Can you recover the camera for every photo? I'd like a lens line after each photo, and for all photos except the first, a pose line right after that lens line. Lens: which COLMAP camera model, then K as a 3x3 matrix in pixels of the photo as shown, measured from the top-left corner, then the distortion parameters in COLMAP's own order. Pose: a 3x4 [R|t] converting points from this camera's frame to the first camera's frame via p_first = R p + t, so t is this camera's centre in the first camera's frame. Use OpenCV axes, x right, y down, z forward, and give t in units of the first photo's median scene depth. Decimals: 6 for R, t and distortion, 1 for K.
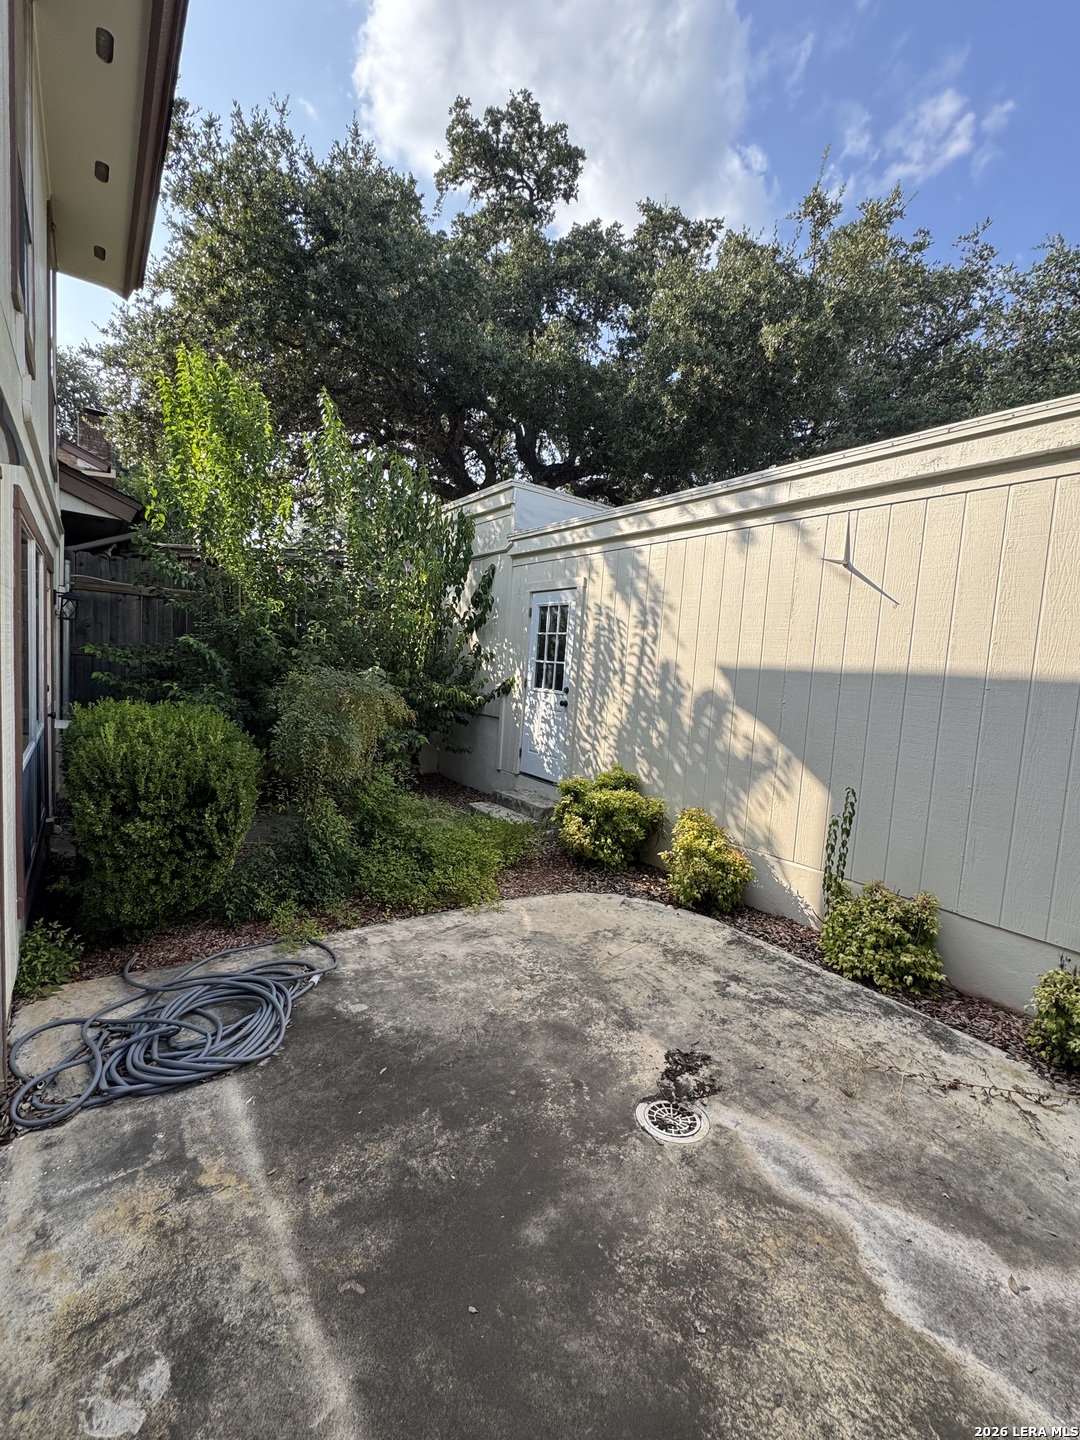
lens RADIAL K [[622.5, 0, 542.9], [0, 622.5, 718.8], [0, 0, 1]] dist [-0.003275, 0.000213]
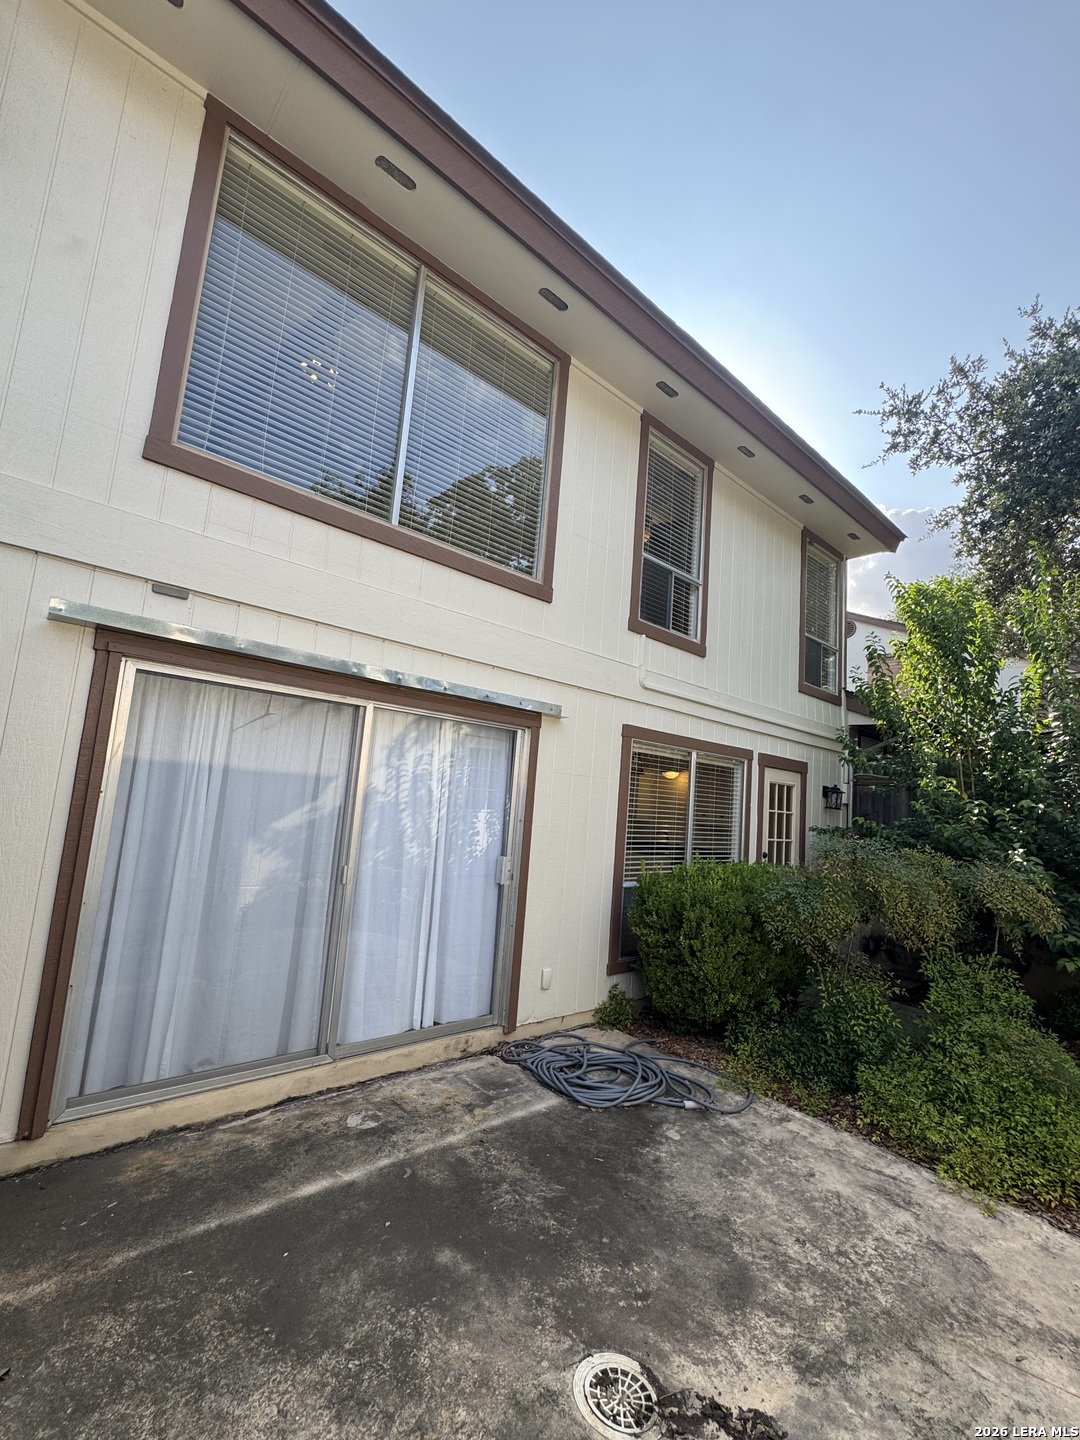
lens RADIAL K [[622.5, 0, 542.0], [0, 622.5, 721.6], [0, 0, 1]] dist [-0.003275, 0.000213]
pose [[0.095266, -0.181942, -0.978684, 0.997717], [-0.155375, 0.968387, -0.195152, 0.017325], [0.983251, 0.170654, 0.063985, 0.669573]]
